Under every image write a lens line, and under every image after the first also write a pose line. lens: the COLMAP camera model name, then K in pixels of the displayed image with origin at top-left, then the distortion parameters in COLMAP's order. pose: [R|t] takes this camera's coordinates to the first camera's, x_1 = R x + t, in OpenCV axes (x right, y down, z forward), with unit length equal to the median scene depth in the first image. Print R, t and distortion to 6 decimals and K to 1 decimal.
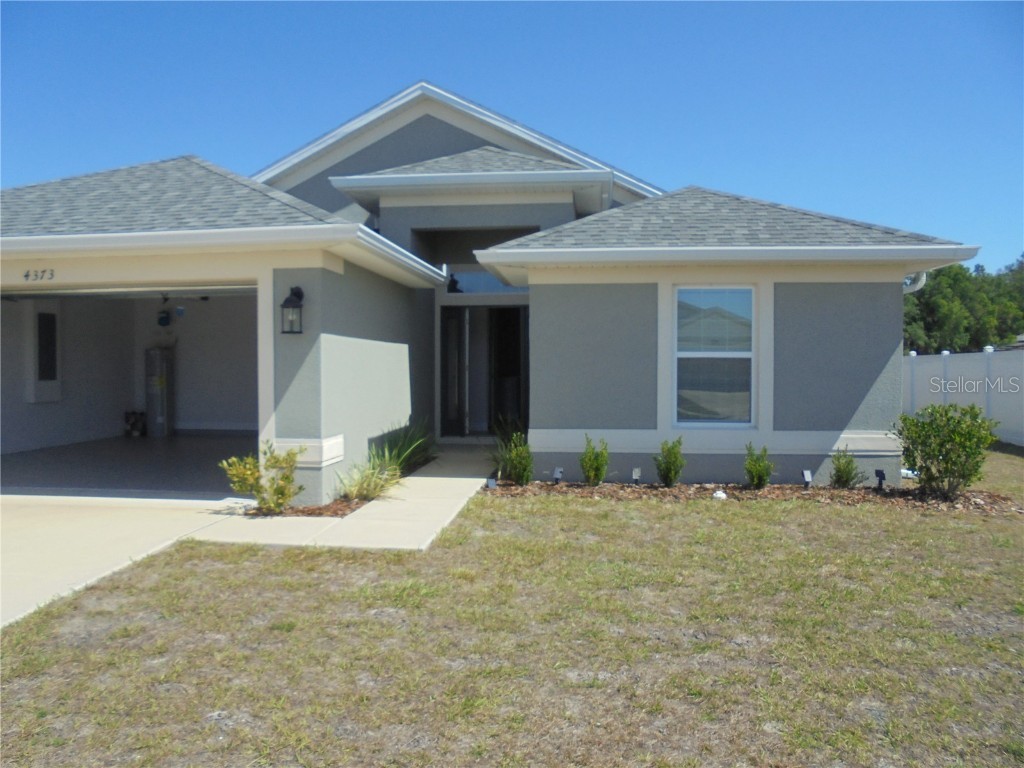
lens RADIAL K [[777.2, 0, 520.9], [0, 777.2, 377.5], [0, 0, 1]] dist [-0.097503, 0.067322]
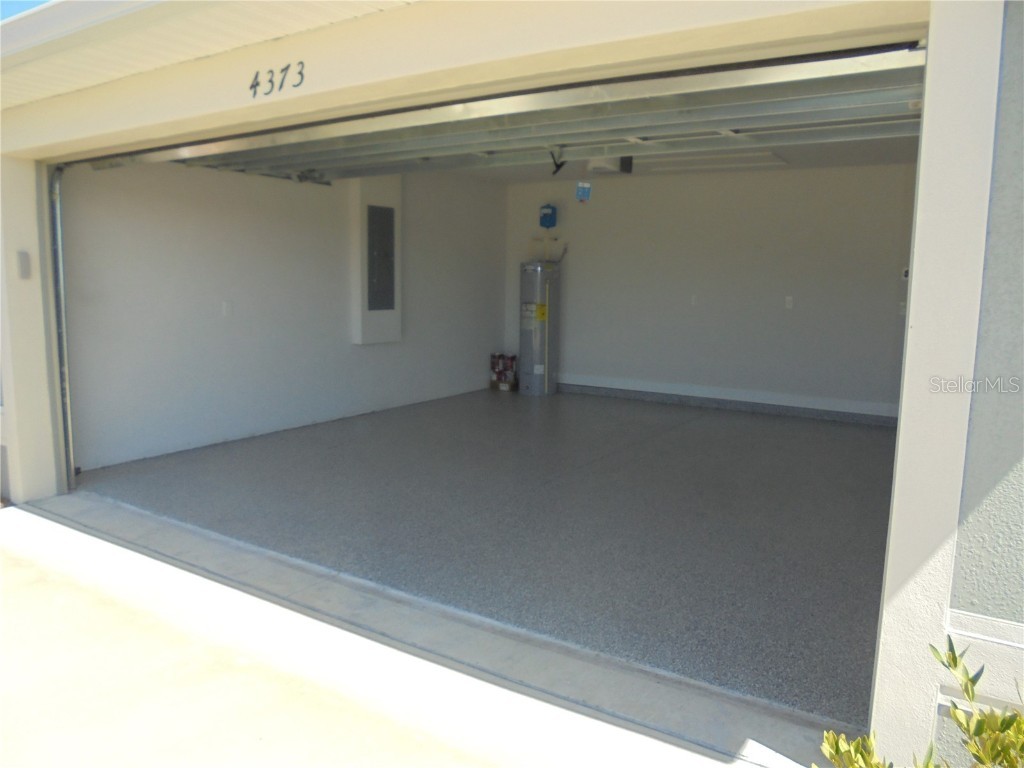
lens RADIAL K [[777.2, 0, 514.2], [0, 777.2, 379.4], [0, 0, 1]] dist [-0.097503, 0.067322]
pose [[0.892766, 0.077323, -0.443835, -0.299850], [-0.026841, 0.992540, 0.118925, -0.026630], [0.449719, -0.094259, 0.888182, 0.611374]]
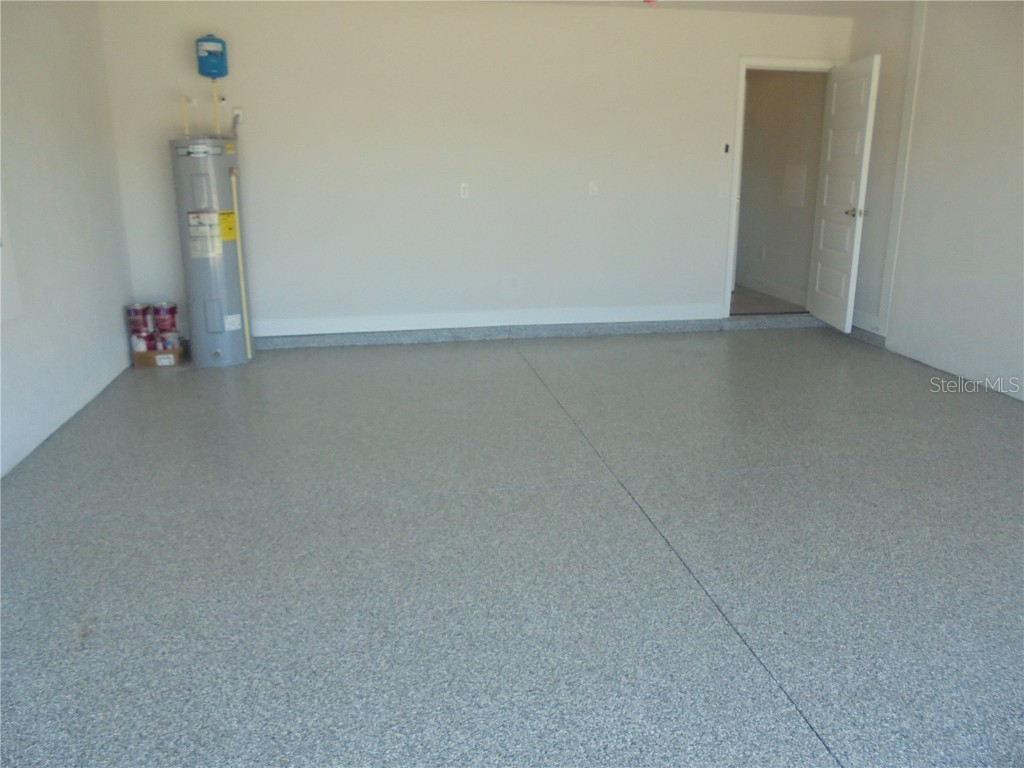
lens RADIAL K [[777.2, 0, 513.4], [0, 777.2, 389.5], [0, 0, 1]] dist [-0.097503, 0.067322]
pose [[0.956150, -0.081478, 0.281316, -0.711525], [0.005677, 0.965499, 0.260343, -0.024515], [-0.292823, -0.247330, 0.923625, 0.912165]]
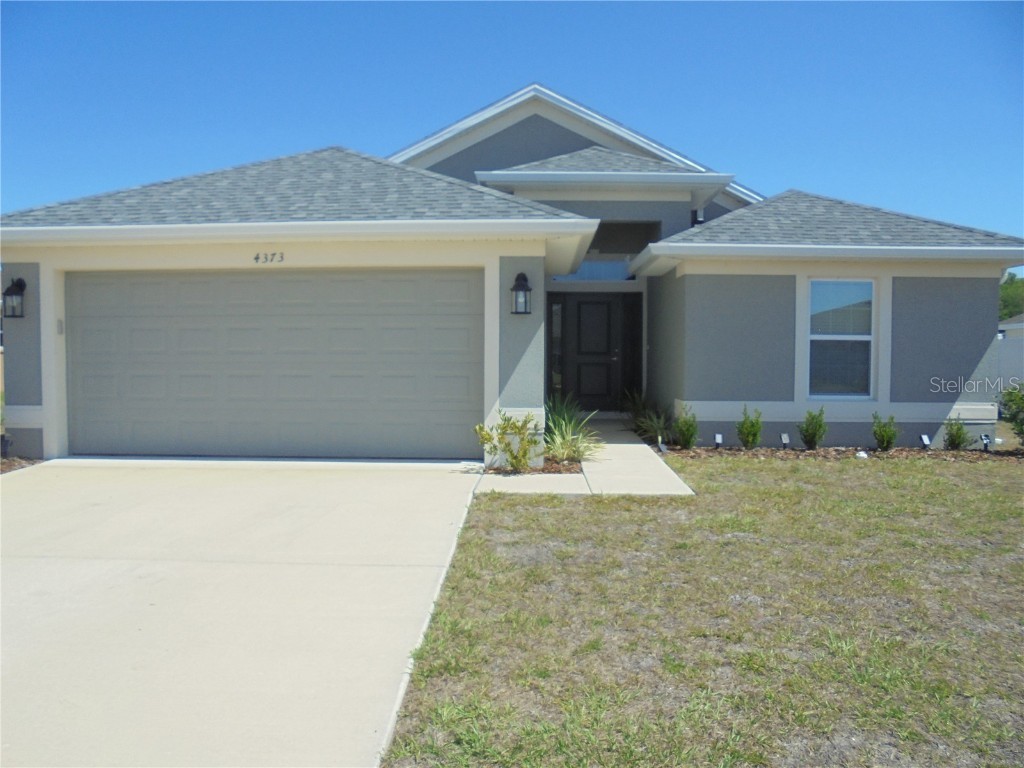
lens RADIAL K [[777.2, 0, 504.4], [0, 777.2, 384.7], [0, 0, 1]] dist [-0.097503, 0.067322]
pose [[0.997038, 0.002689, 0.076857, -0.345636], [-0.004560, 0.999697, 0.024179, 0.015952], [-0.076769, -0.024458, 0.996749, -0.114416]]
